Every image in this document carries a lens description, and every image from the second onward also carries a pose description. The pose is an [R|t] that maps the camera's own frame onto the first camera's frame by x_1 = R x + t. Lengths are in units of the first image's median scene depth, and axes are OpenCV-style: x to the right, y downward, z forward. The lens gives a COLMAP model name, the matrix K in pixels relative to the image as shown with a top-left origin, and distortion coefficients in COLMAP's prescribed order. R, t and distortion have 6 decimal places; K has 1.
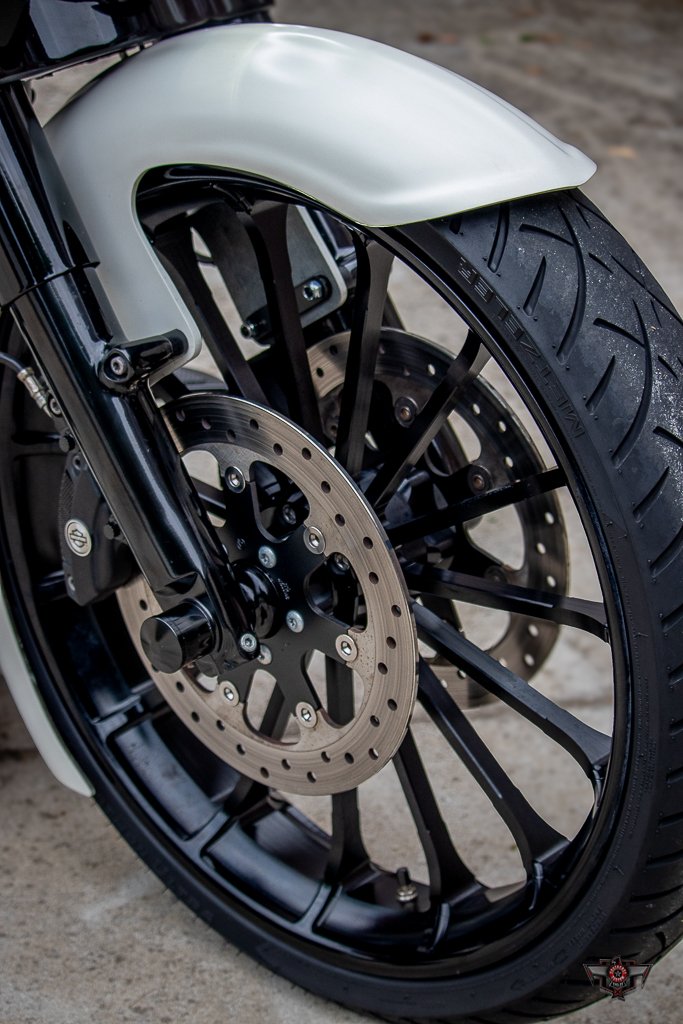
lens RADIAL K [[2614.0, 0, 341.5], [0, 2614.0, 512.0], [0, 0, 1]] dist [-0.413809, -0.275060]
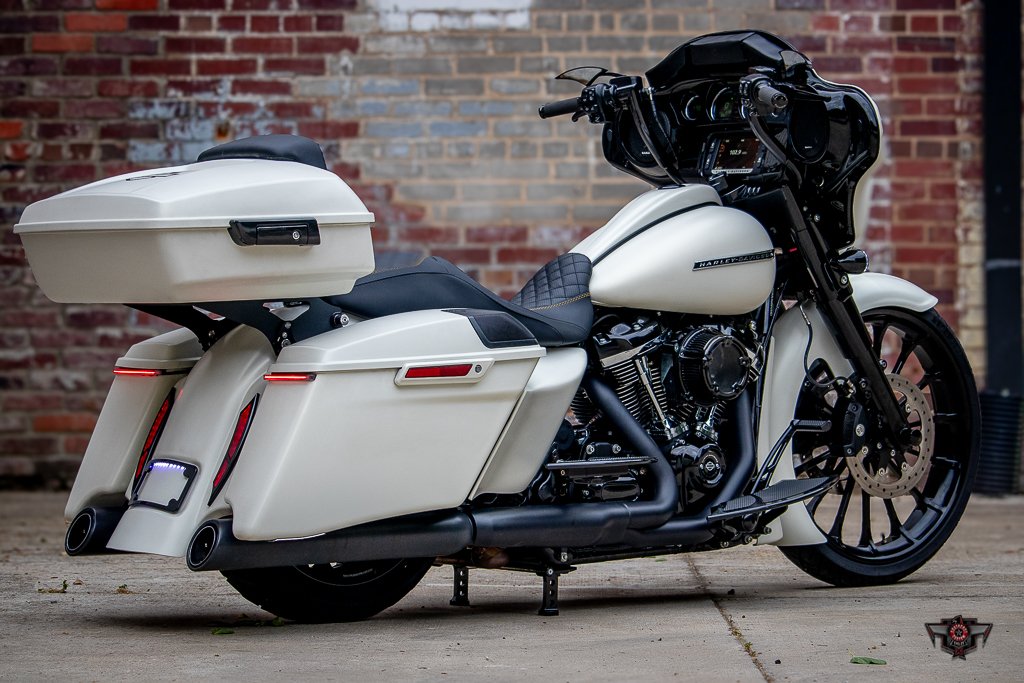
lens RADIAL K [[3568.6, 0, 512.0], [0, 3568.6, 341.5], [0, 0, 1]] dist [-0.218388, -0.957823]
pose [[0.169022, -0.008671, 0.985574, -4.950752], [0.395968, 0.916312, -0.059846, 0.004045], [-0.902575, 0.400371, 0.158310, 0.692127]]
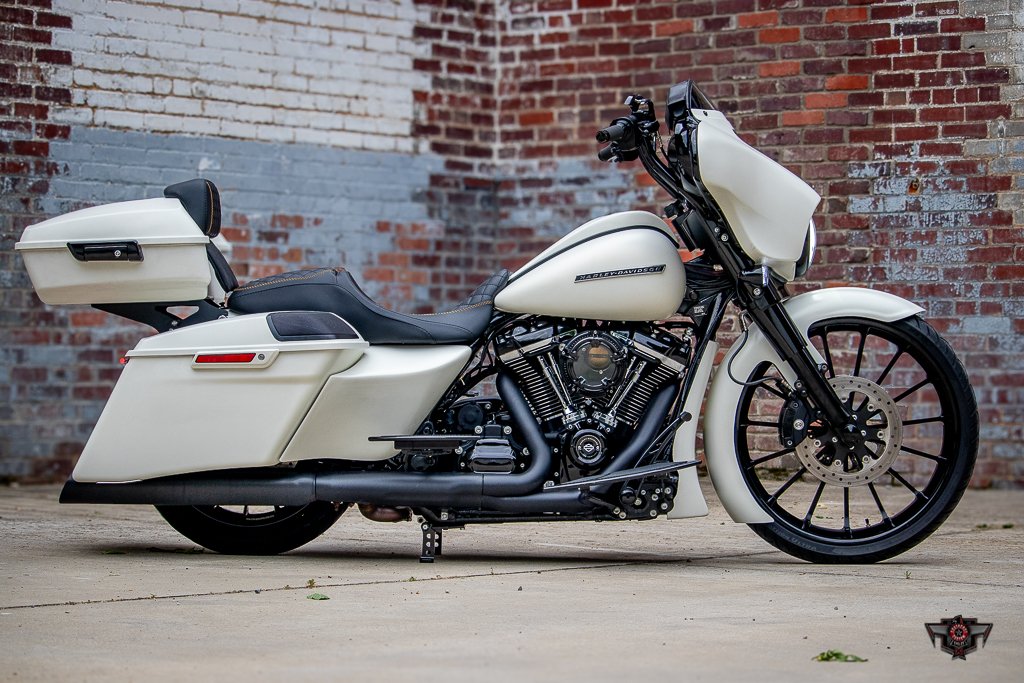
lens RADIAL K [[2886.9, 0, 512.0], [0, 2886.9, 341.5], [0, 0, 1]] dist [-0.310859, -0.753304]
pose [[0.762957, 0.013382, 0.646310, -3.314501], [0.248305, 0.917024, -0.312107, 1.167974], [-0.596859, 0.398606, 0.696328, -1.794703]]
